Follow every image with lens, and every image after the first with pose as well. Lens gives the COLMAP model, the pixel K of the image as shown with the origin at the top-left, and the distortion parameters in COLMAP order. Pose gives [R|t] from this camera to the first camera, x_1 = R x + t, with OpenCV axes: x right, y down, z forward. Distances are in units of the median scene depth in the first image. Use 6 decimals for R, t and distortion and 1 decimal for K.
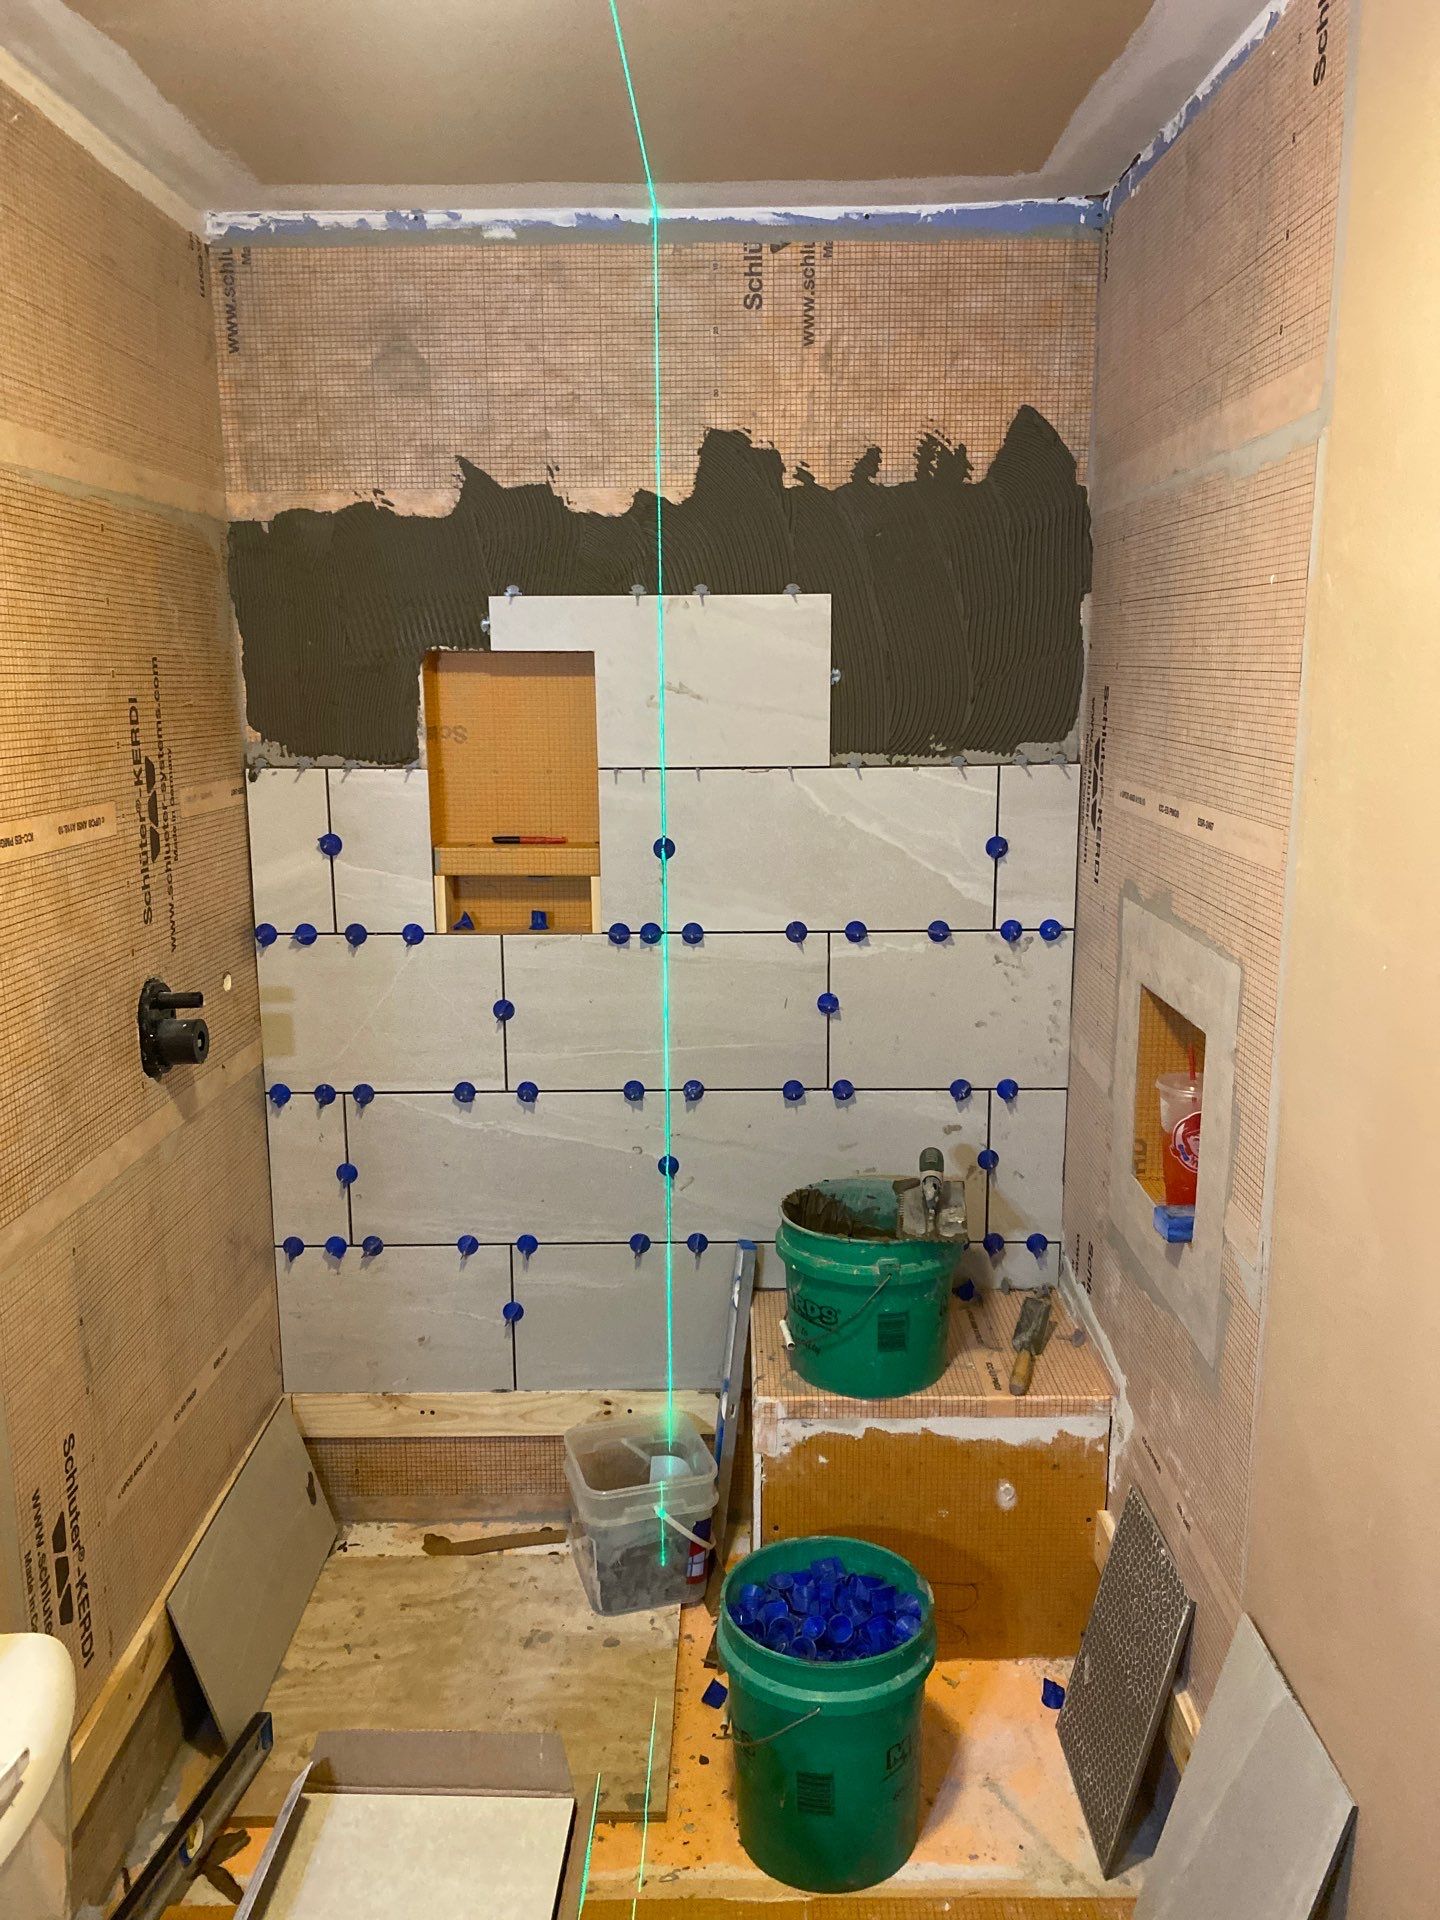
lens RADIAL K [[1540.6, 0, 718.1], [0, 1540.6, 958.0], [0, 0, 1]] dist [-0.001266, 0.010027]
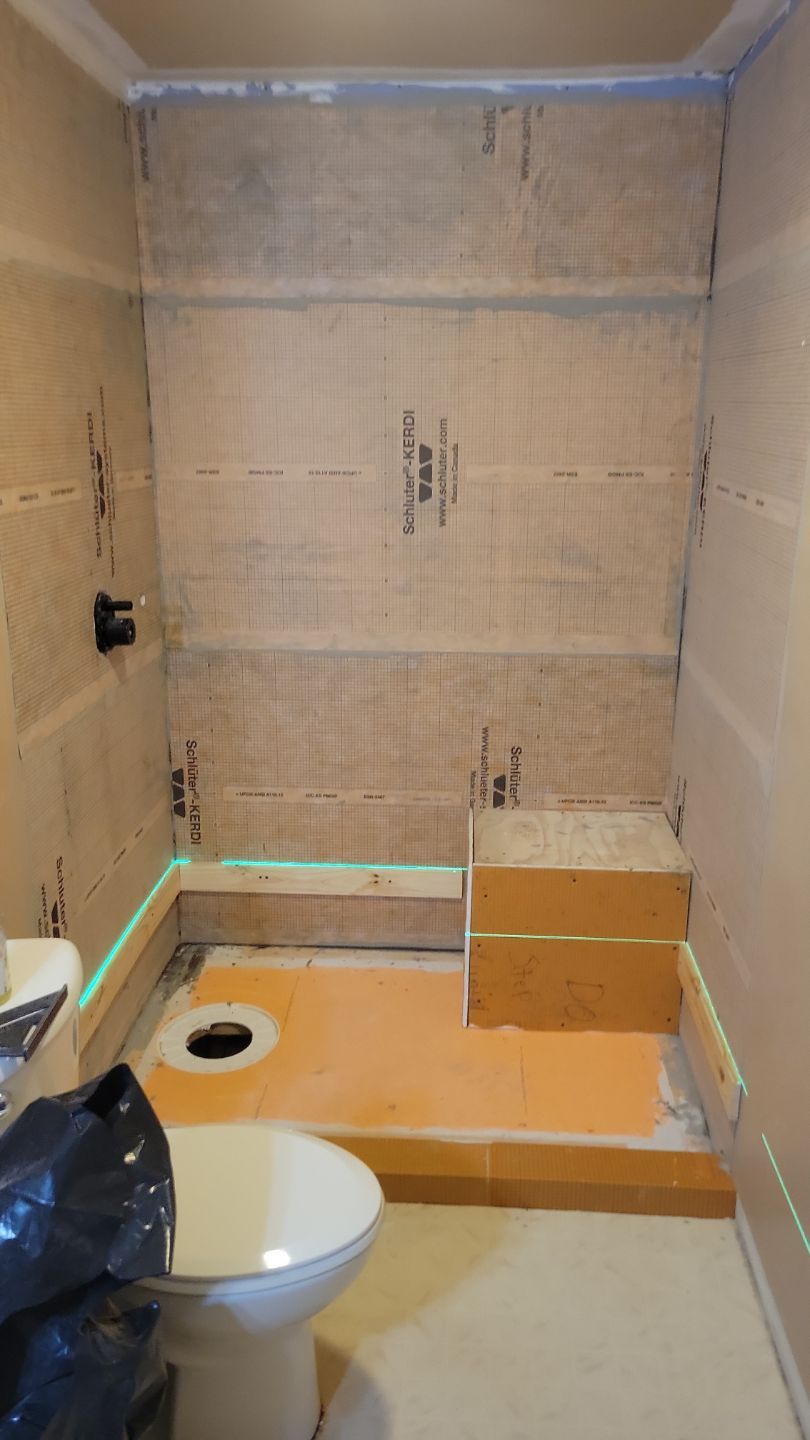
lens RADIAL K [[1098.9, 0, 405.8], [0, 1098.9, 725.3], [0, 0, 1]] dist [0.048473, -0.012134]
pose [[0.998504, 0.028170, -0.046854, 0.008998], [-0.023581, 0.995124, 0.095766, 0.031863], [0.049323, -0.094518, 0.994301, -0.137106]]
